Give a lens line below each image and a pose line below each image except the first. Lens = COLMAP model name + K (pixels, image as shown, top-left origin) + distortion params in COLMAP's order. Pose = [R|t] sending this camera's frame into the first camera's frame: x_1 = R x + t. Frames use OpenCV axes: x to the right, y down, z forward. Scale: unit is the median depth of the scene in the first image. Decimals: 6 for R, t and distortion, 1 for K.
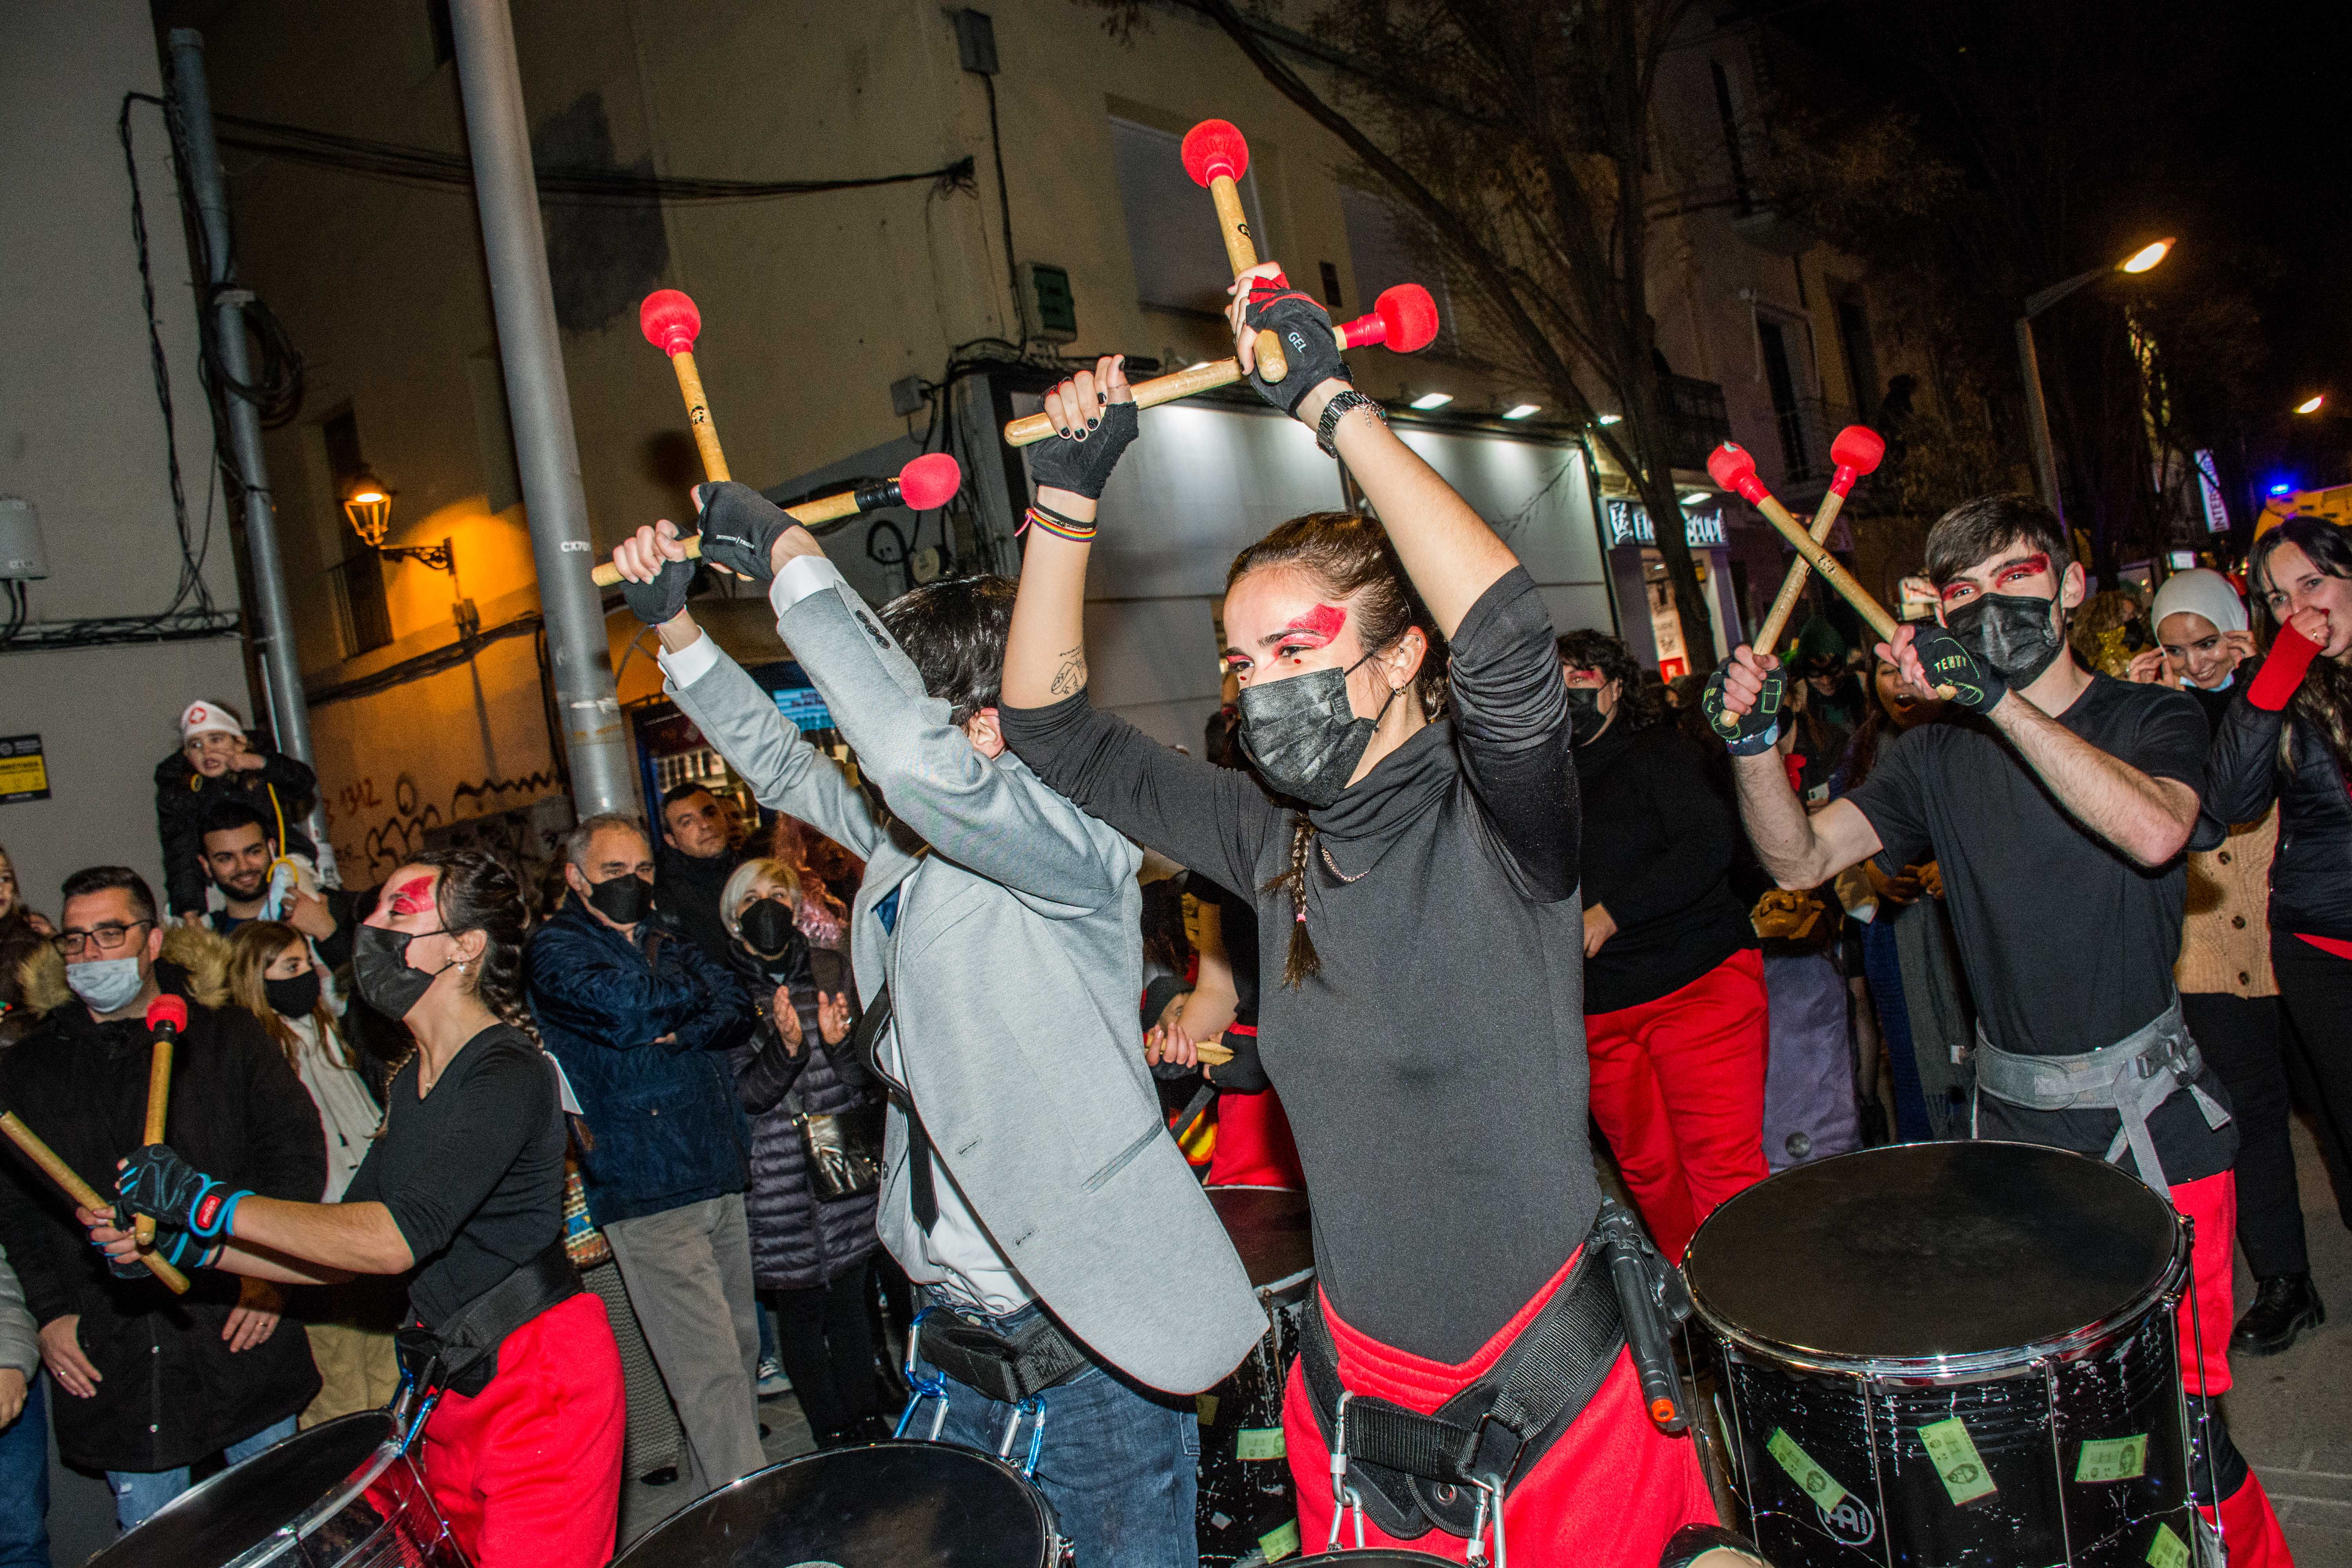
lens RADIAL K [[1855.0, 0, 1176.0], [0, 1855.0, 784.0], [0, 0, 1]] dist [-0.117675, 0.062458]
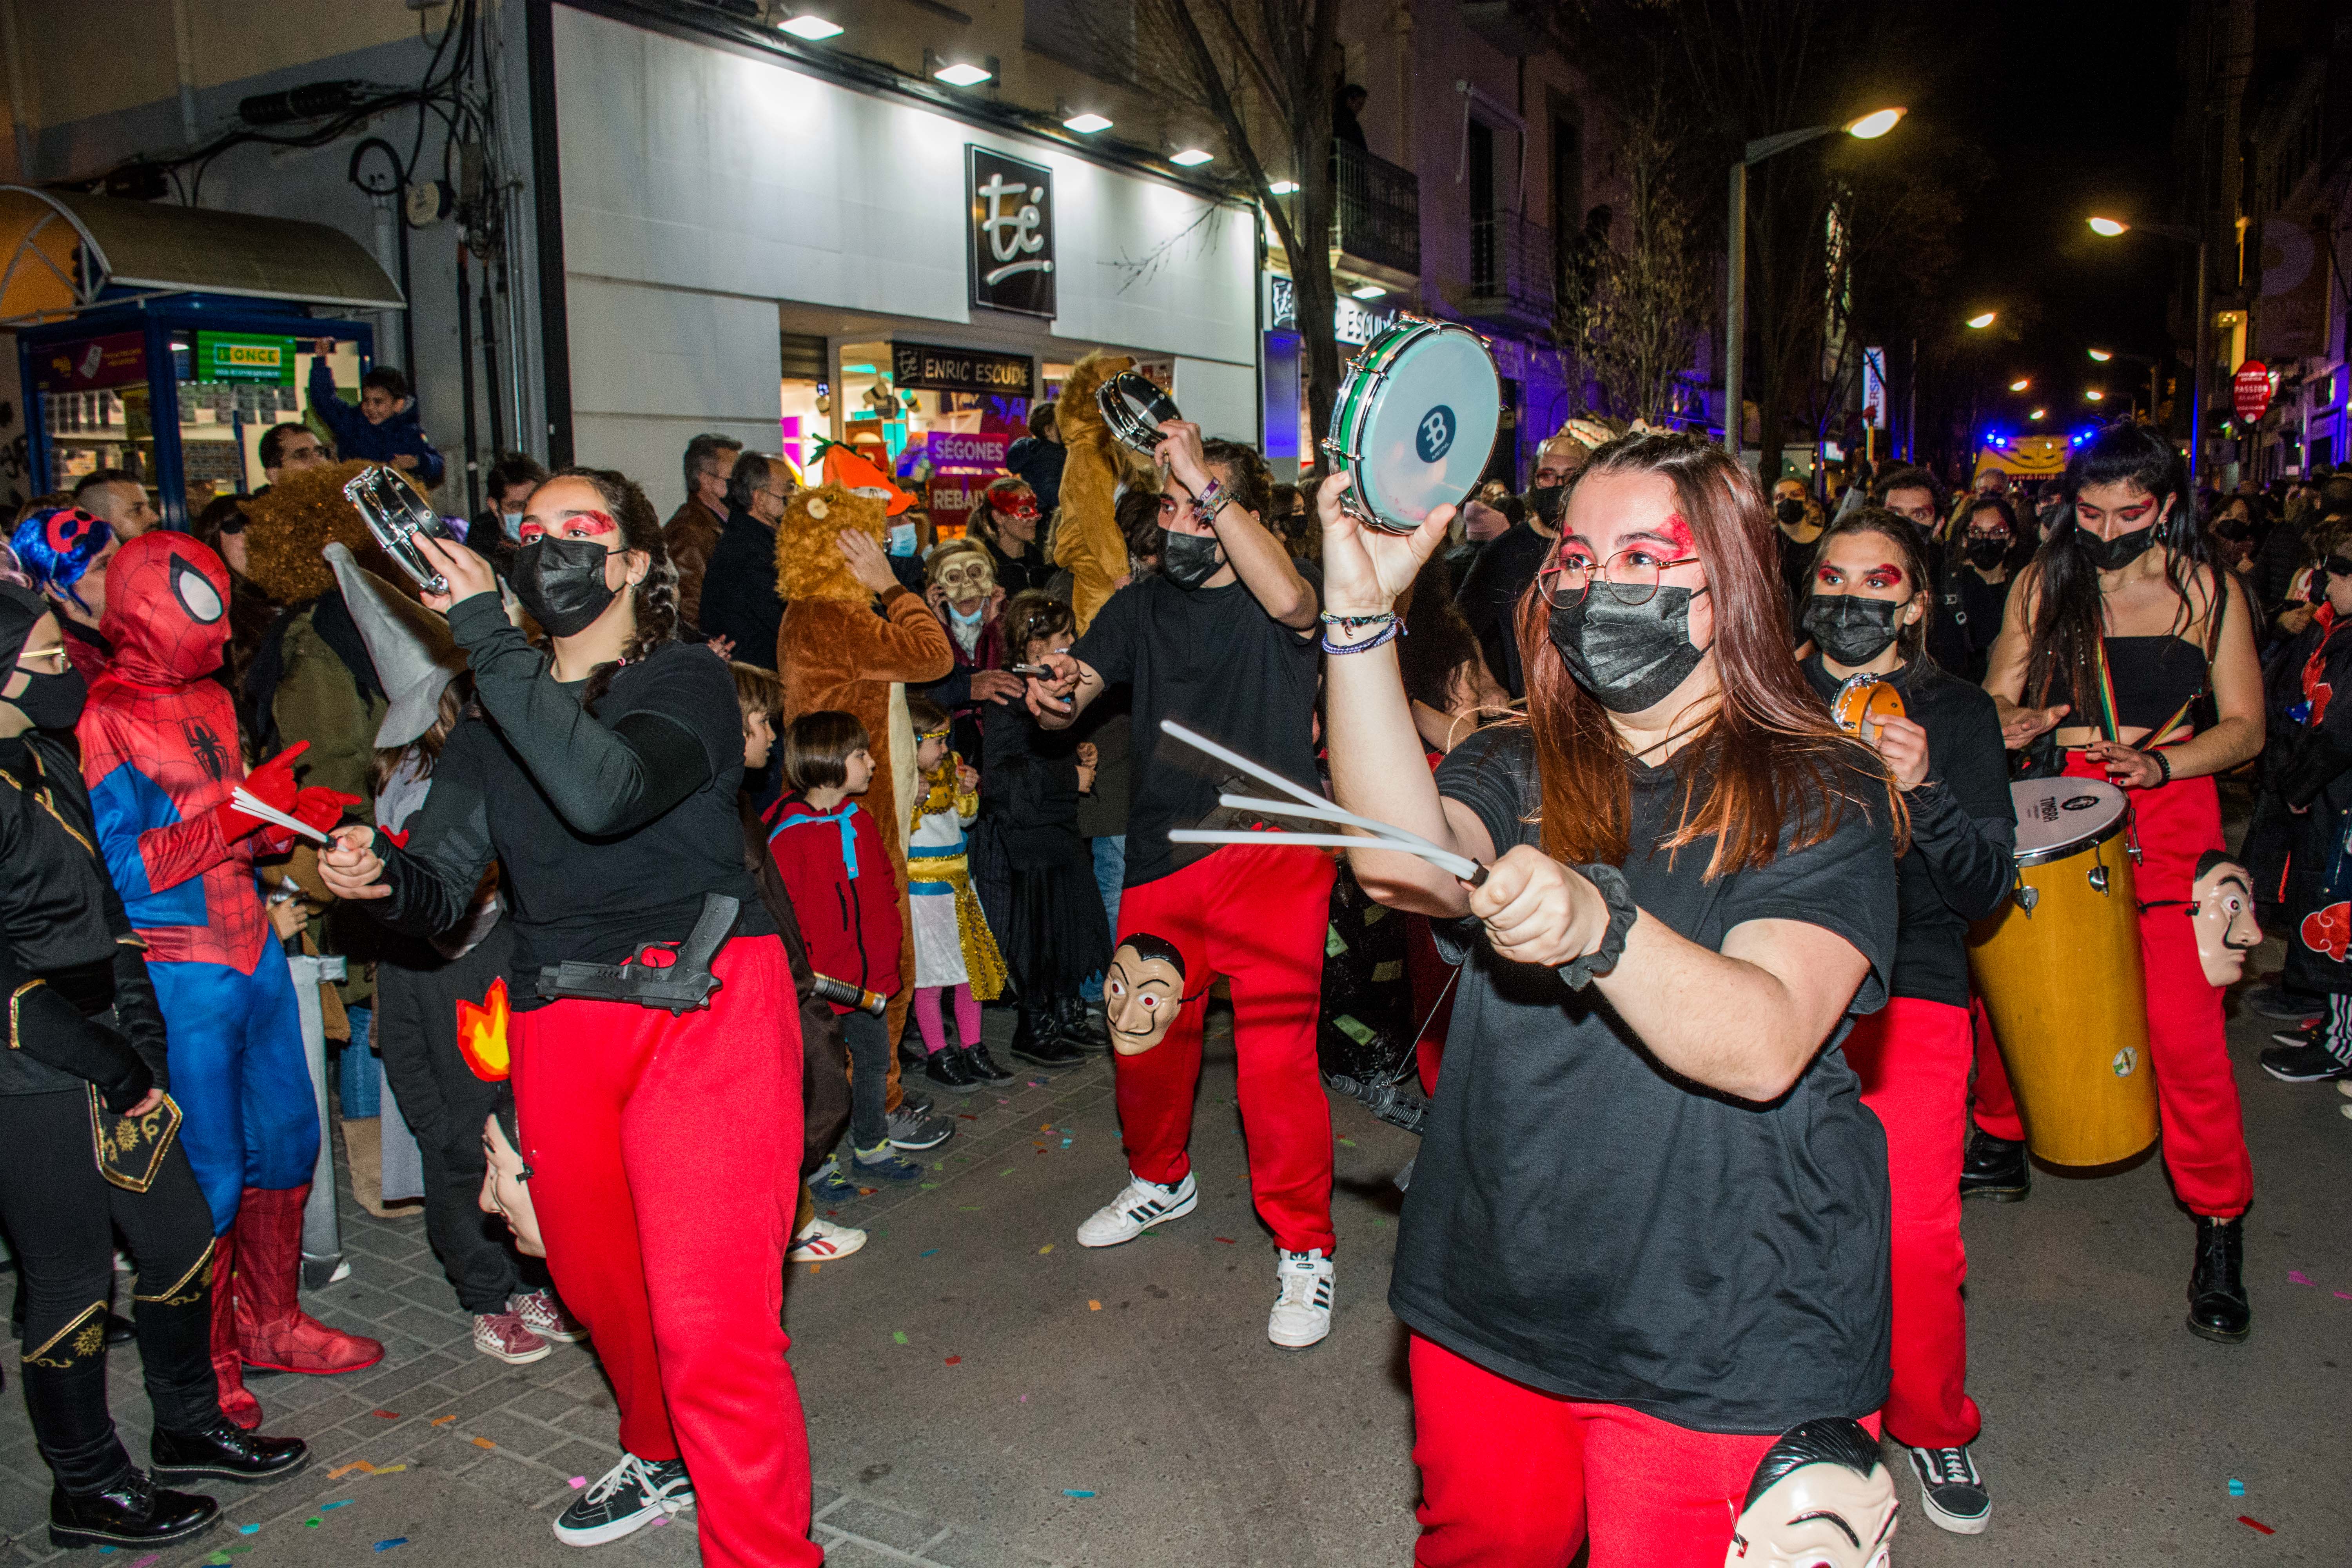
lens RADIAL K [[1855.0, 0, 1176.0], [0, 1855.0, 784.0], [0, 0, 1]] dist [-0.117675, 0.062458]
pose [[0.971967, 0.124790, 0.199269, 0.042354], [-0.149660, 0.982026, 0.115005, -0.006913], [-0.181336, -0.141603, 0.973173, 0.102037]]
